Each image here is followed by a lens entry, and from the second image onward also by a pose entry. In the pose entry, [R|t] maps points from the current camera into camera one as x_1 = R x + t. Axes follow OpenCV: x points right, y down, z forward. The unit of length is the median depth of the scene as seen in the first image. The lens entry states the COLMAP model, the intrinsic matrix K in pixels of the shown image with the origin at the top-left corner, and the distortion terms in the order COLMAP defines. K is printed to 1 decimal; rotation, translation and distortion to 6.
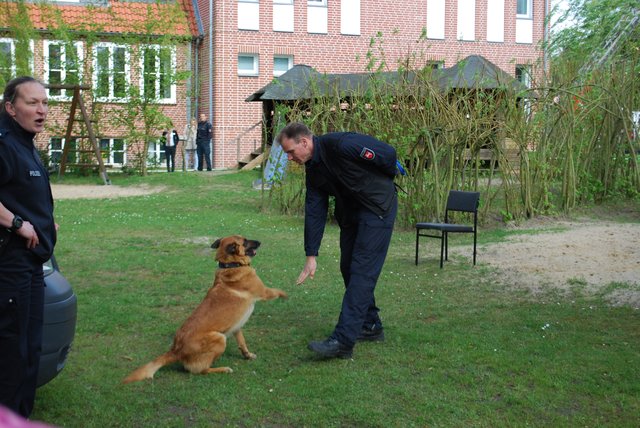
lens RADIAL K [[490.5, 0, 319.1], [0, 490.5, 216.2], [0, 0, 1]] dist [0.000828, -0.001597]
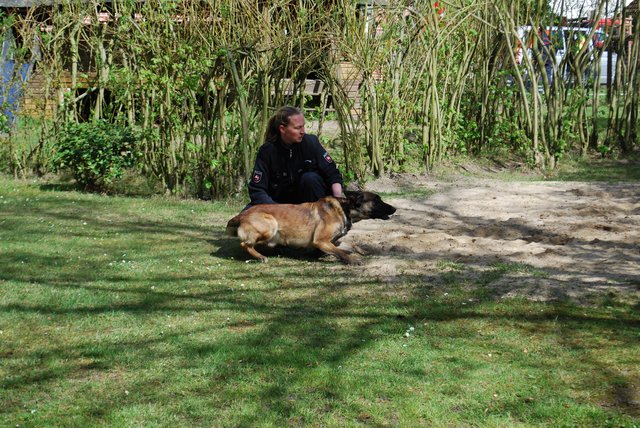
lens RADIAL K [[490.5, 0, 319.3], [0, 490.5, 214.7], [0, 0, 1]] dist [0.000828, -0.001597]
pose [[0.918831, -0.041477, 0.392466, 0.064092], [0.013842, 0.997237, 0.072984, 0.004239], [-0.394409, -0.061627, 0.916866, 0.334023]]
